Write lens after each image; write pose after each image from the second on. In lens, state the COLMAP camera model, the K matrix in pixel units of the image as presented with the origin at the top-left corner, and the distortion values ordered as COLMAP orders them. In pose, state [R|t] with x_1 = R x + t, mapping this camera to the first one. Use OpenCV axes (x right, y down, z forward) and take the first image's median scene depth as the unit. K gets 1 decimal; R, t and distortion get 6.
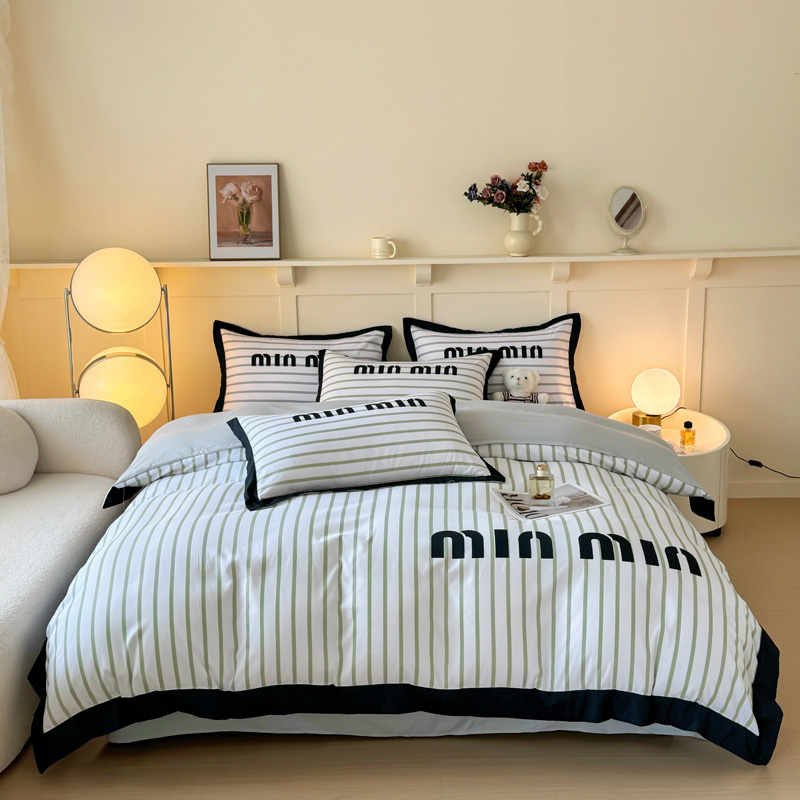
lens RADIAL K [[1148.3, 0, 417.2], [0, 1148.3, 396.8], [0, 0, 1]] dist [0.132709, 0.000000]
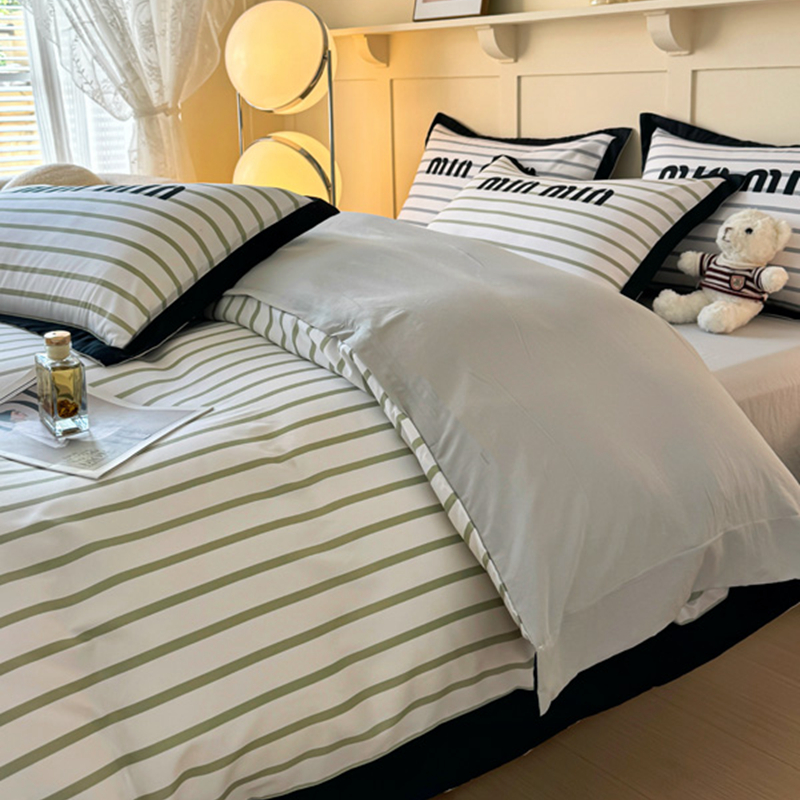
lens RADIAL K [[1060.9, 0, 412.2], [0, 1060.9, 275.8], [0, 0, 1]] dist [0.099387, 0.000000]
pose [[0.623845, 0.142377, -0.768470, 0.348174], [-0.152381, 0.986554, 0.059079, -0.002486], [0.766549, 0.080244, 0.637153, 0.592236]]
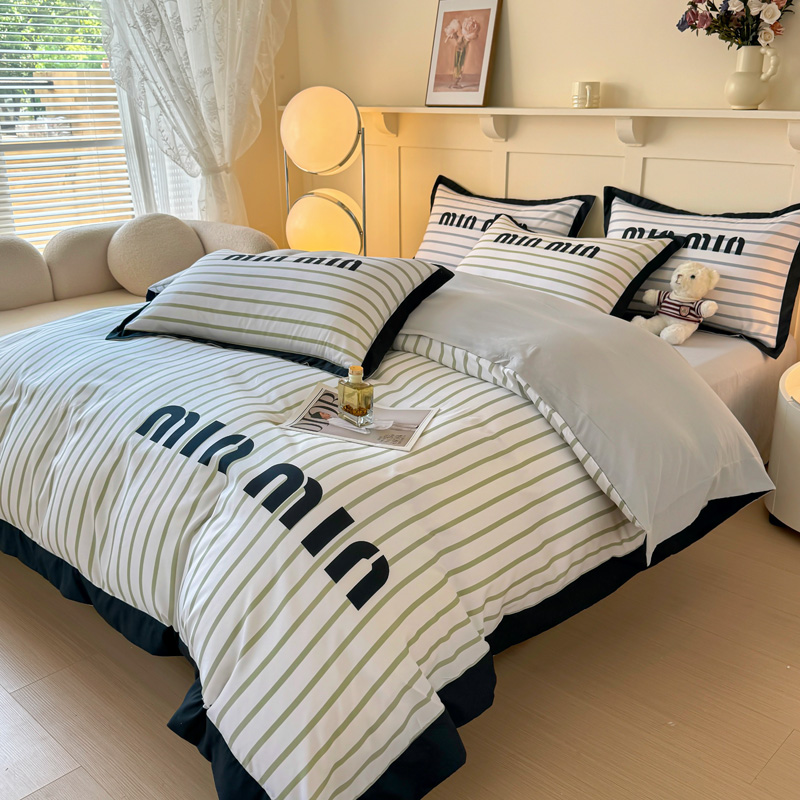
lens RADIAL K [[892.2, 0, 405.2], [0, 892.2, 403.7], [0, 0, 1]] dist [0.082828, 0.000000]
pose [[0.718924, 0.240357, -0.652209, 0.353465], [-0.151460, 0.969934, 0.190495, -0.019175], [0.678387, -0.038167, 0.733713, 0.432476]]
